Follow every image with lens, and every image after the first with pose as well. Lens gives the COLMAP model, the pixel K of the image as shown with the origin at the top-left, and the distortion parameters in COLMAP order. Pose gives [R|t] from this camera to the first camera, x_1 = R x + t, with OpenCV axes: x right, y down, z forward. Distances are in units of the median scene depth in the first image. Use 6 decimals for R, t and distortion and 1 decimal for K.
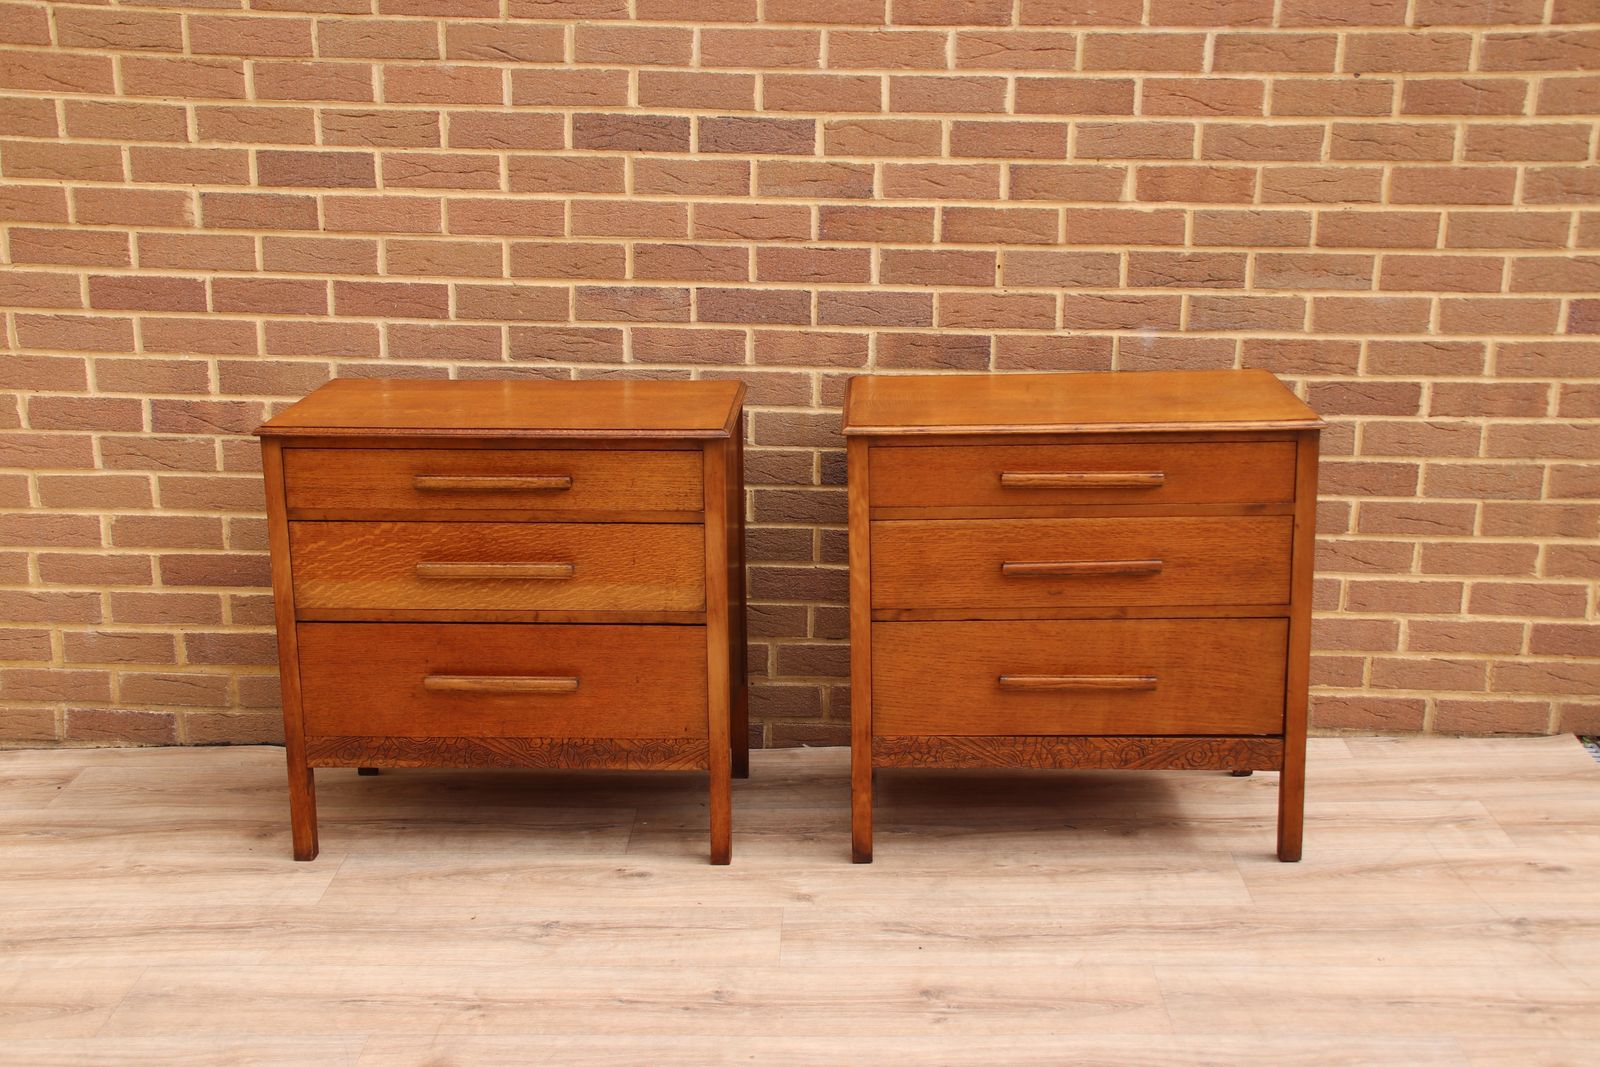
lens RADIAL K [[1908.1, 0, 809.3], [0, 1908.1, 550.6], [0, 0, 1]] dist [0.009219, 0.420452]
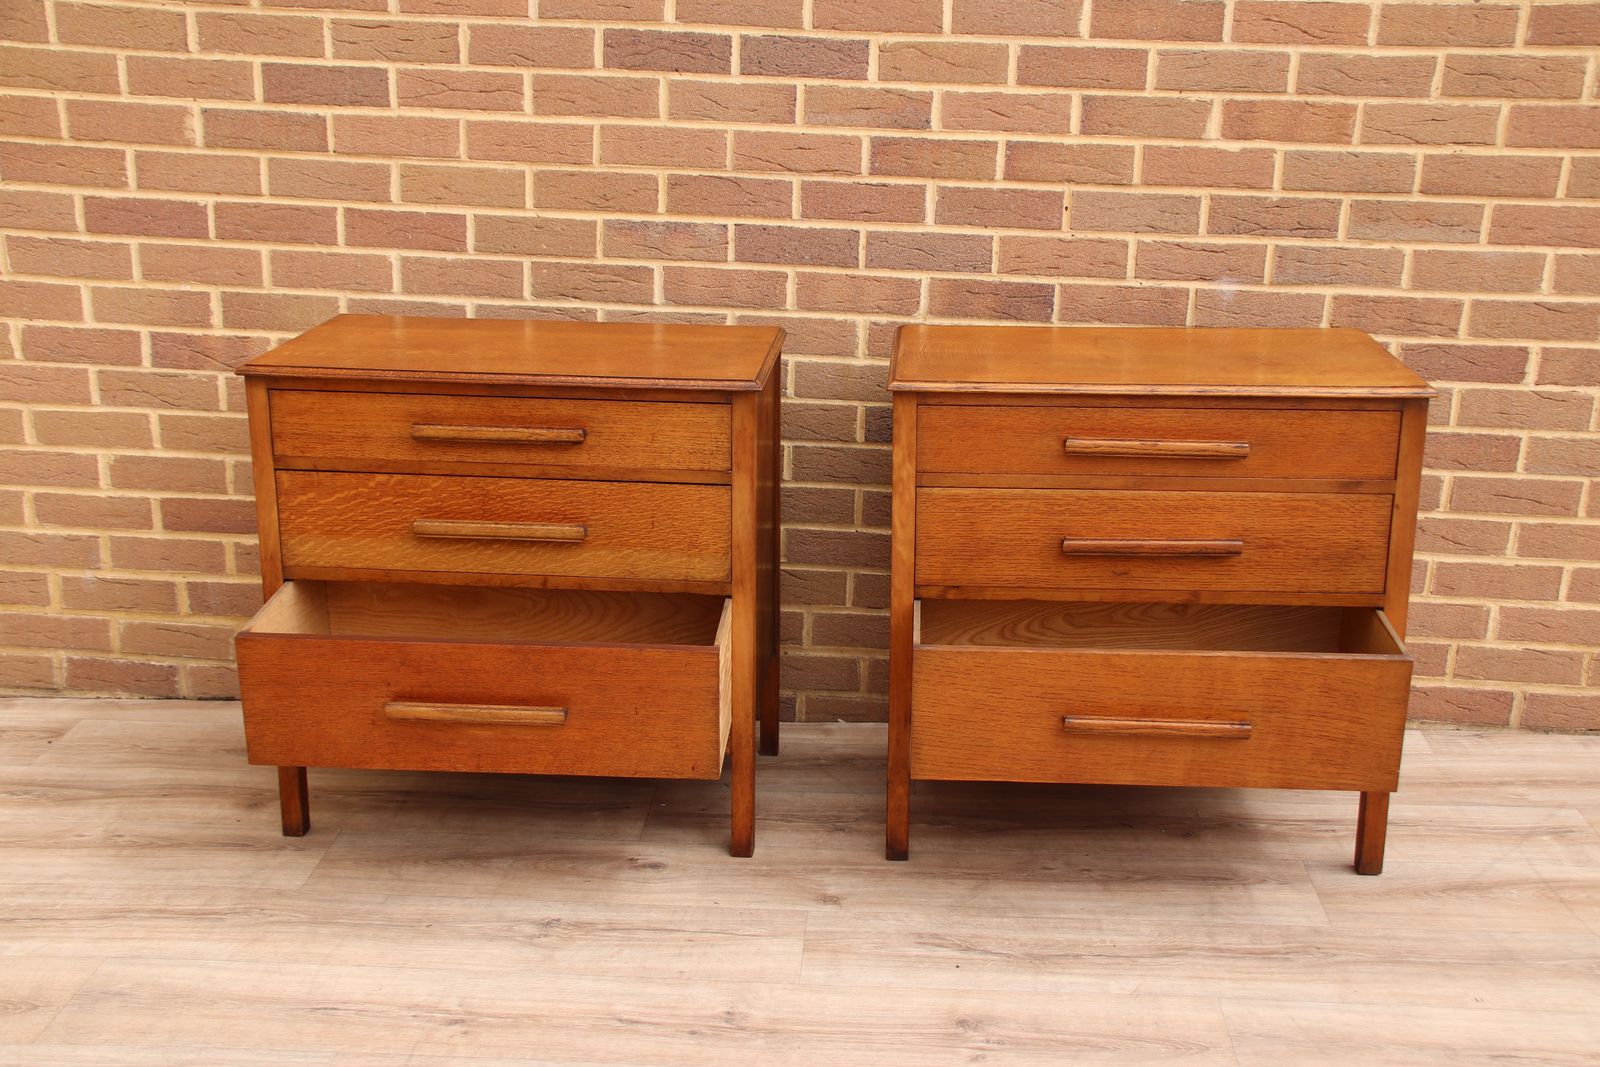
lens RADIAL K [[1768.7, 0, 812.7], [0, 1768.7, 553.9], [0, 0, 1]] dist [-0.031311, 0.351262]
pose [[0.999205, 0.028332, -0.028035, 0.006567], [-0.027241, 0.998885, 0.038547, -0.013103], [0.029096, -0.037753, 0.998863, 0.147212]]
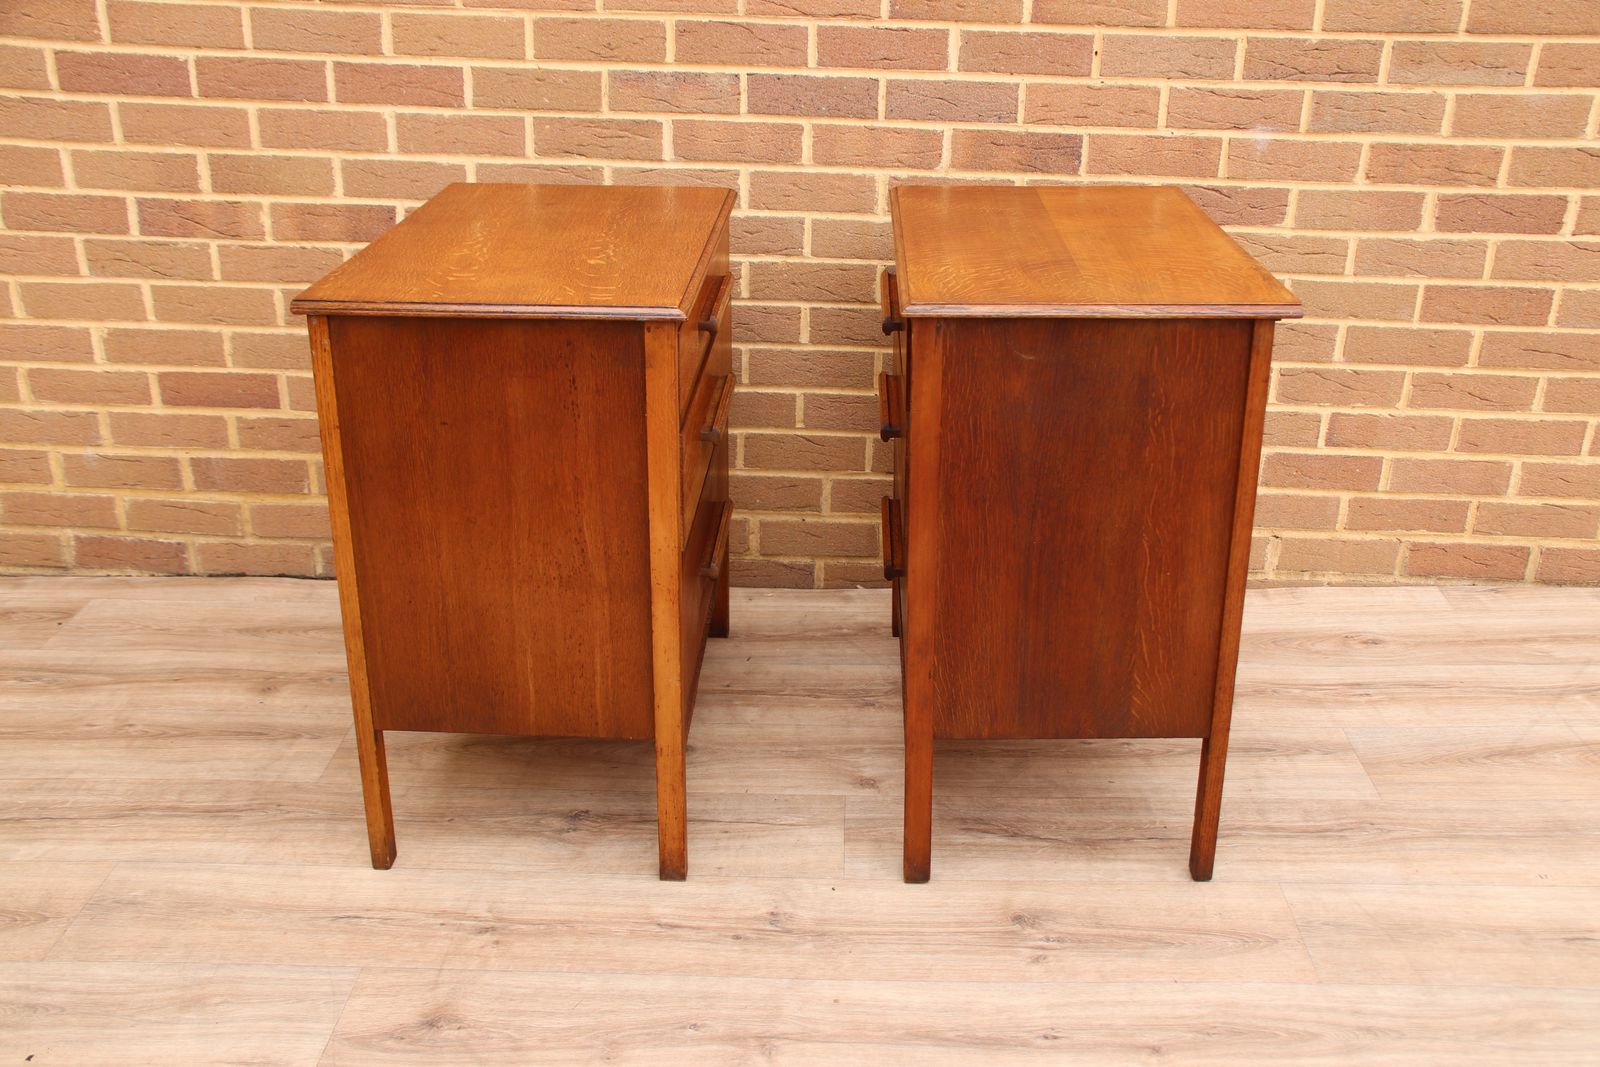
lens RADIAL K [[1567.3, 0, 816.5], [0, 1567.3, 548.6], [0, 0, 1]] dist [-0.091101, 0.277858]
pose [[0.999912, 0.013238, -0.000634, -0.024335], [-0.013035, 0.990964, 0.133490, -0.018210], [0.002395, -0.133470, 0.991050, 0.267856]]
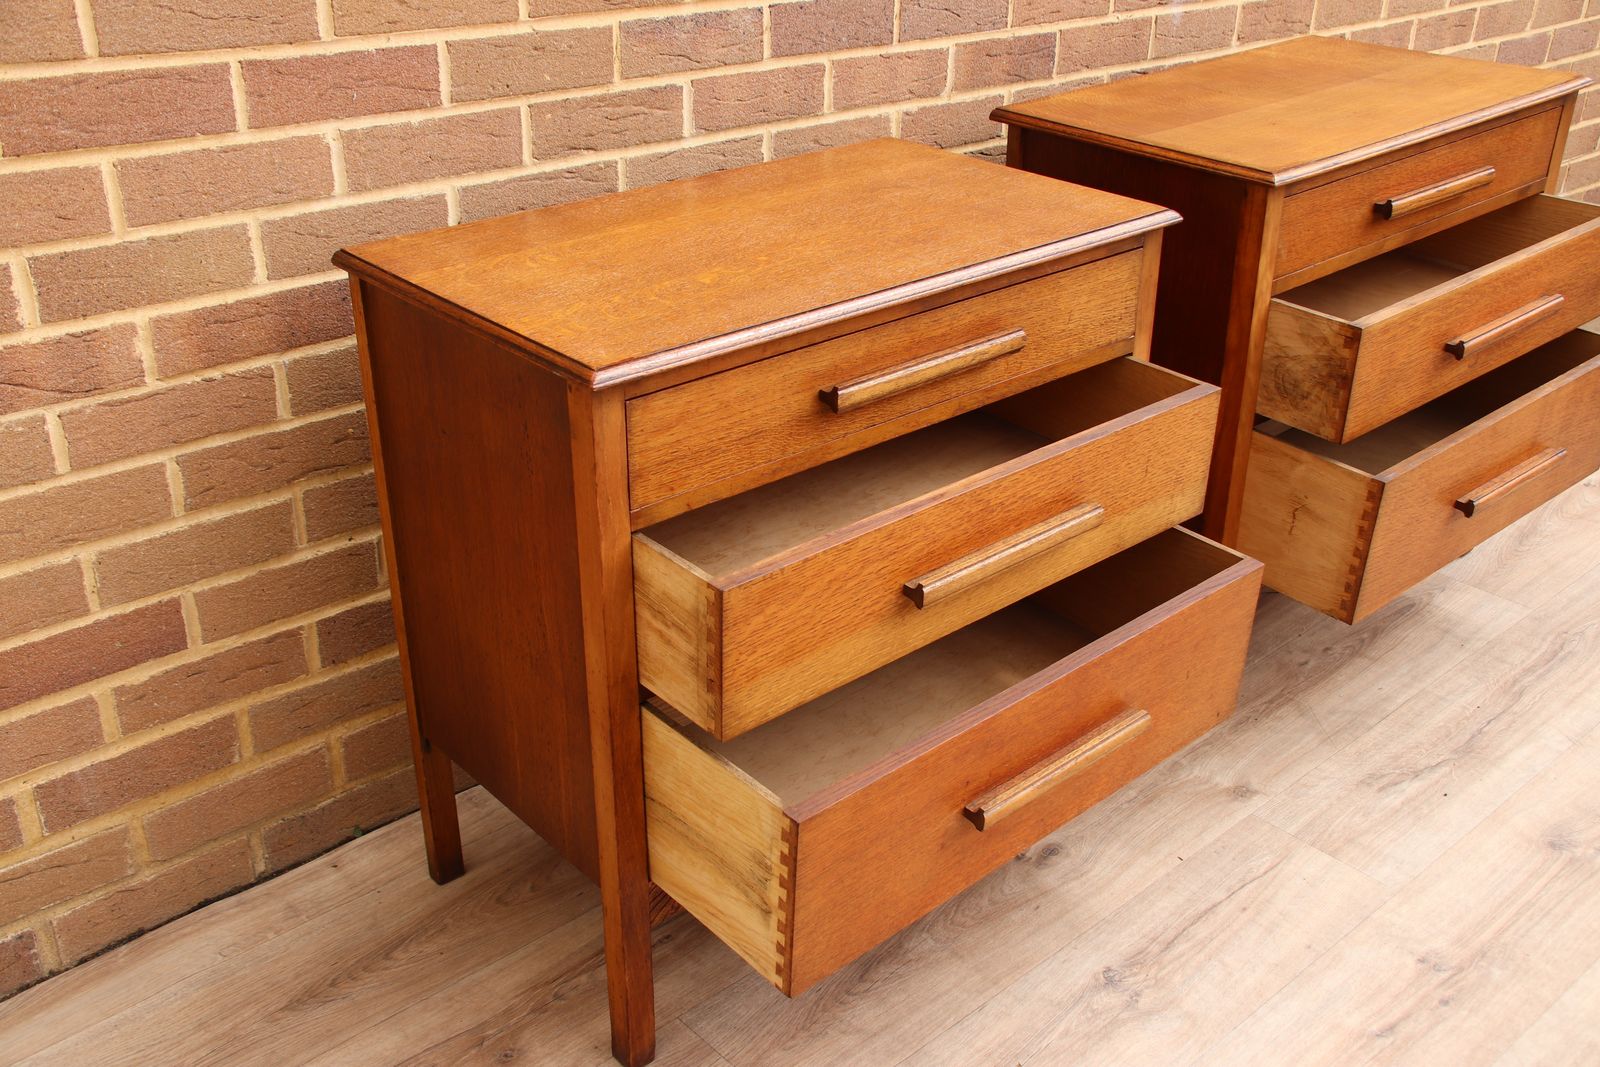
lens RADIAL K [[1610.7, 0, 808.0], [0, 1610.7, 544.5], [0, 0, 1]] dist [-0.075512, 0.284012]
pose [[0.724545, -0.306888, 0.617134, -0.448712], [0.173799, 0.947816, 0.267281, -0.107144], [-0.666954, -0.086399, 0.740072, 0.568076]]
